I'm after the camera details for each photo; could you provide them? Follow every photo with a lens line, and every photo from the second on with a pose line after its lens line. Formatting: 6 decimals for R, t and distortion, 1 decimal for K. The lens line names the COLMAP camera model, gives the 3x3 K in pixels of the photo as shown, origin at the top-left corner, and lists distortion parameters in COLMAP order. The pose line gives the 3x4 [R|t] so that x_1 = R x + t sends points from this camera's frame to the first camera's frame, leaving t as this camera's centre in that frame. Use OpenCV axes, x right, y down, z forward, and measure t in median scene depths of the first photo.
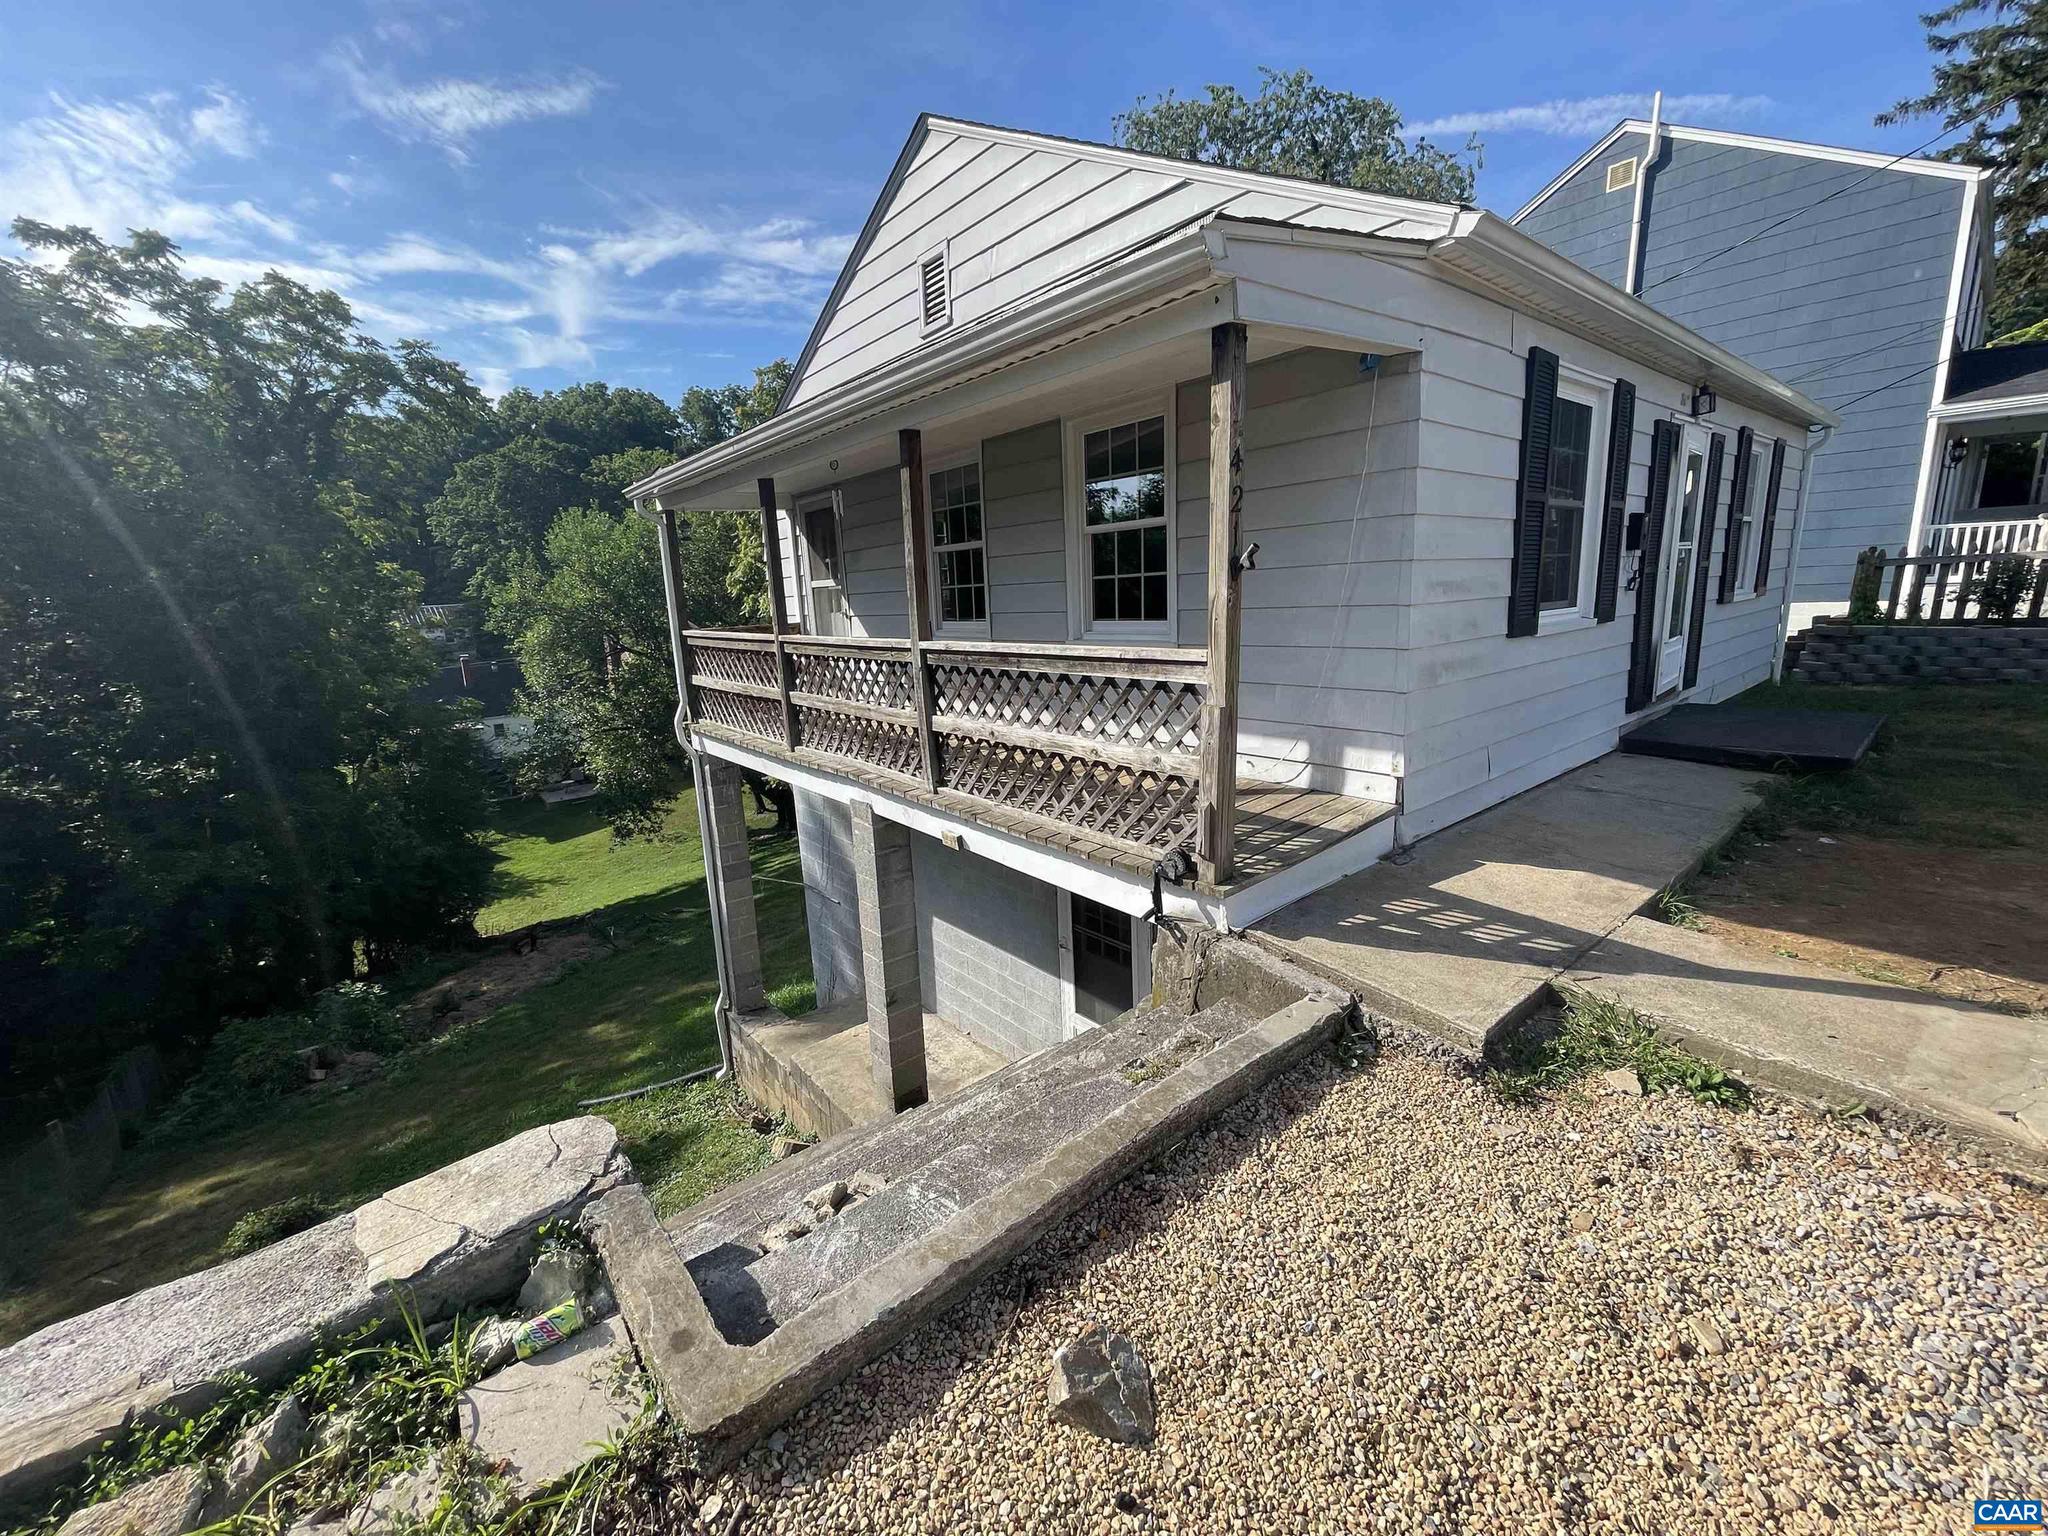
lens RADIAL K [[830.3, 0, 1012.2], [0, 830.3, 766.8], [0, 0, 1]] dist [-0.002045, 0.001082]
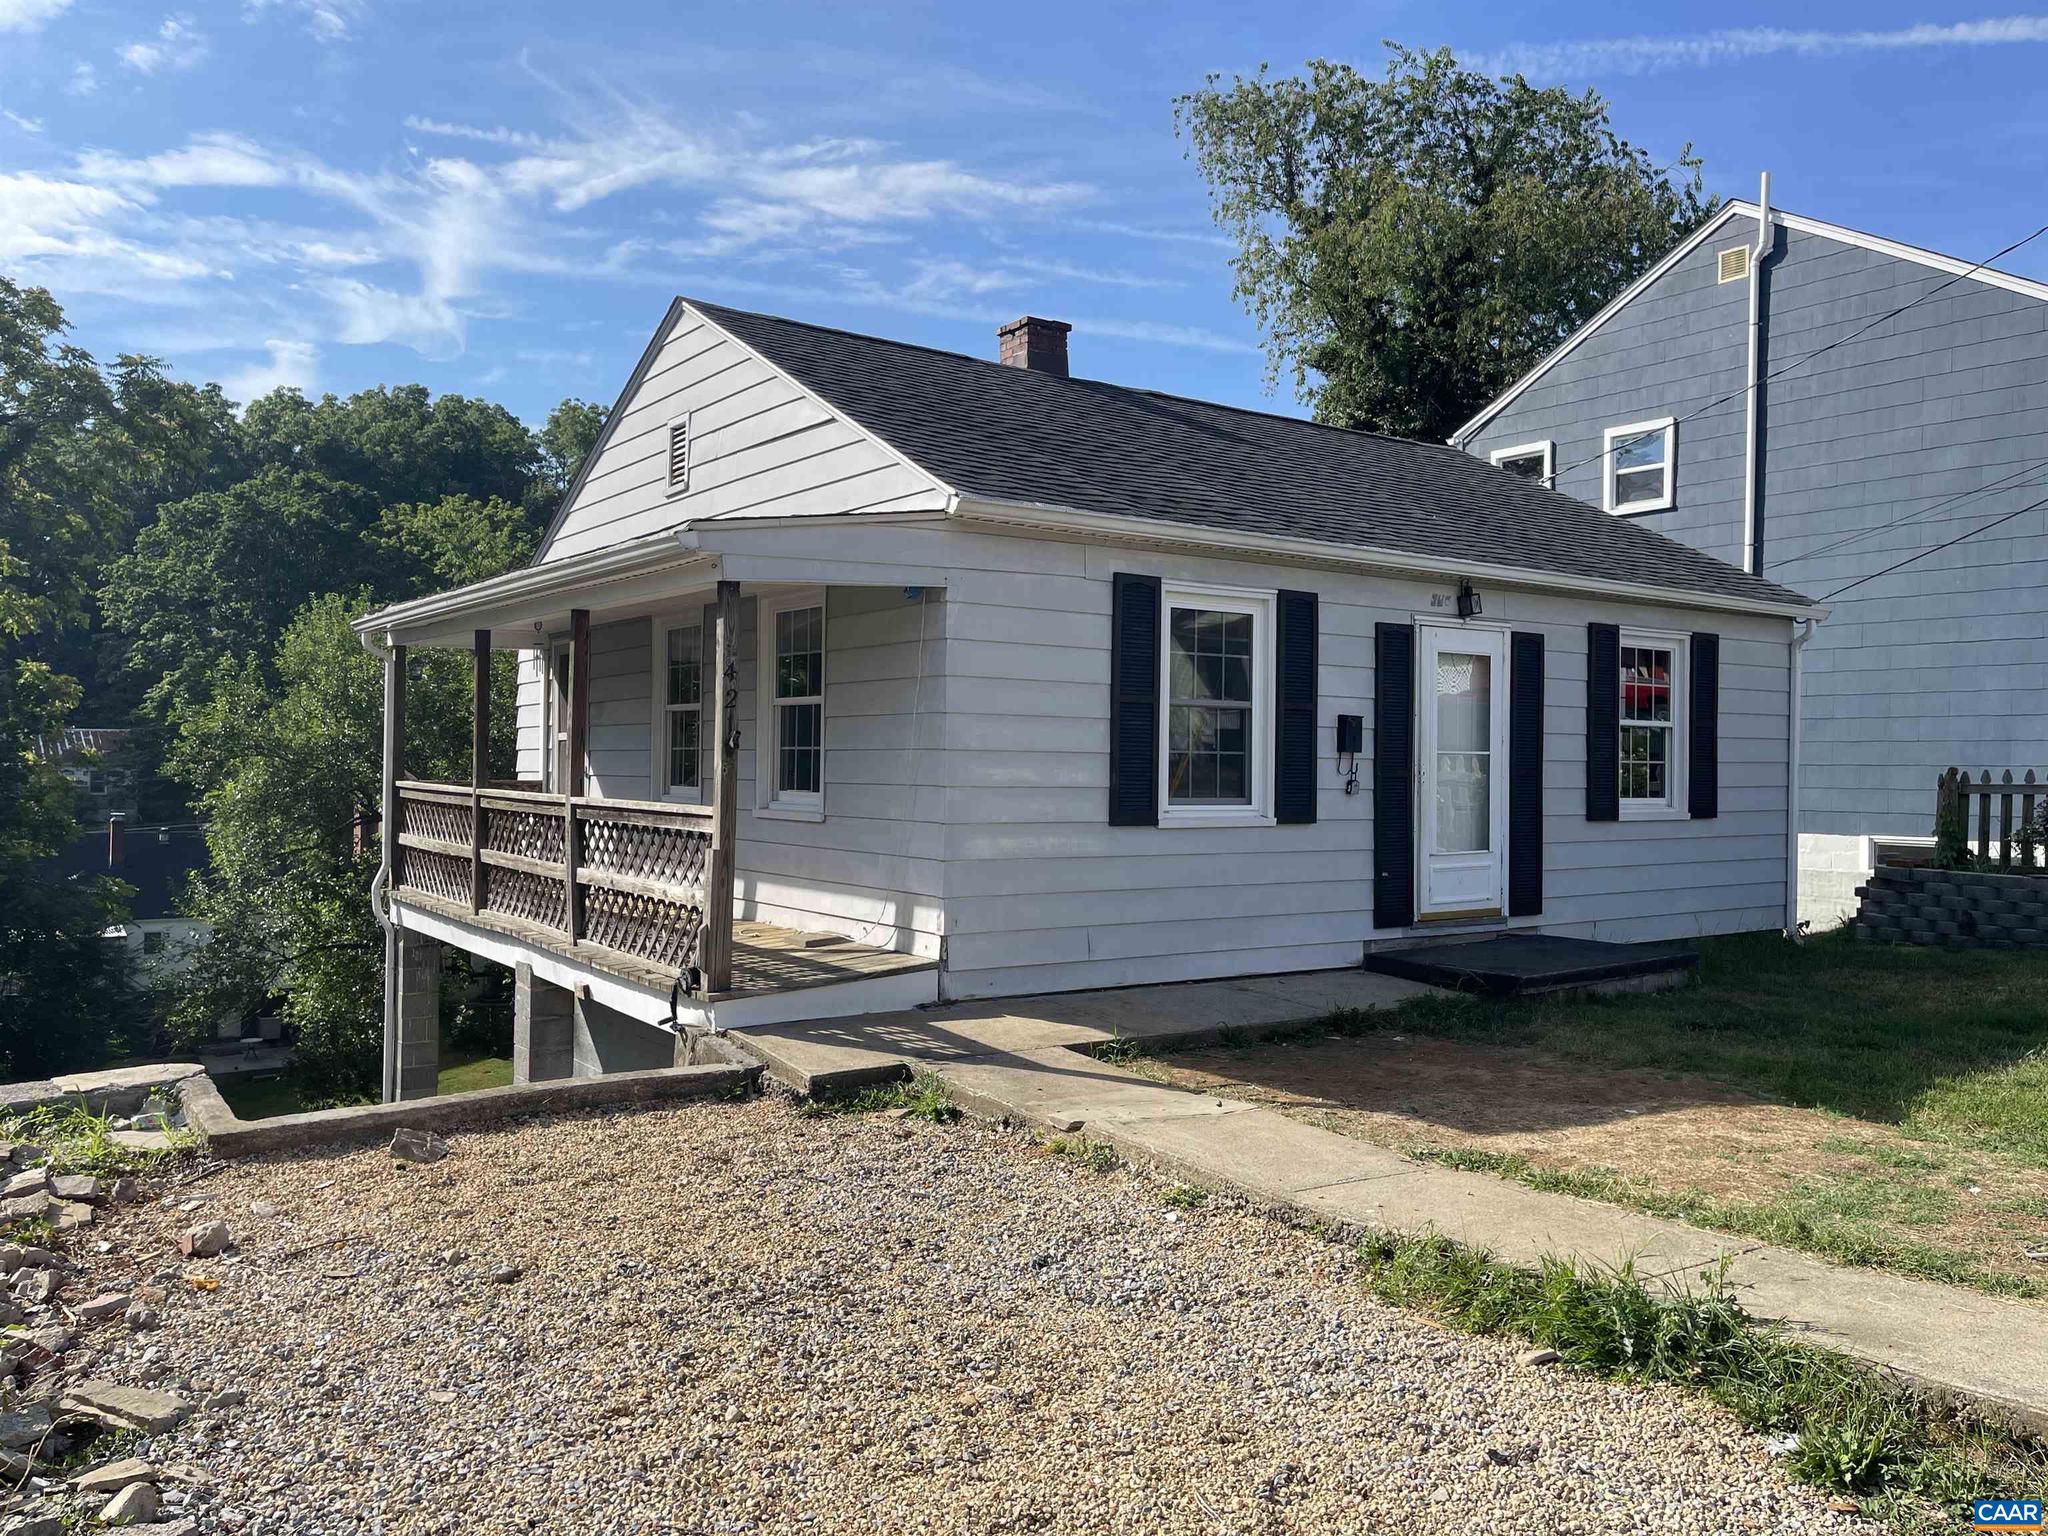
lens RADIAL K [[1578.3, 0, 1012.7], [0, 1578.3, 755.4], [0, 0, 1]] dist [0.042023, -0.038570]
pose [[0.995981, 0.057862, -0.068364, 0.434219], [-0.070947, 0.975574, -0.207897, 0.132122], [0.054665, 0.211911, 0.975759, -0.710415]]
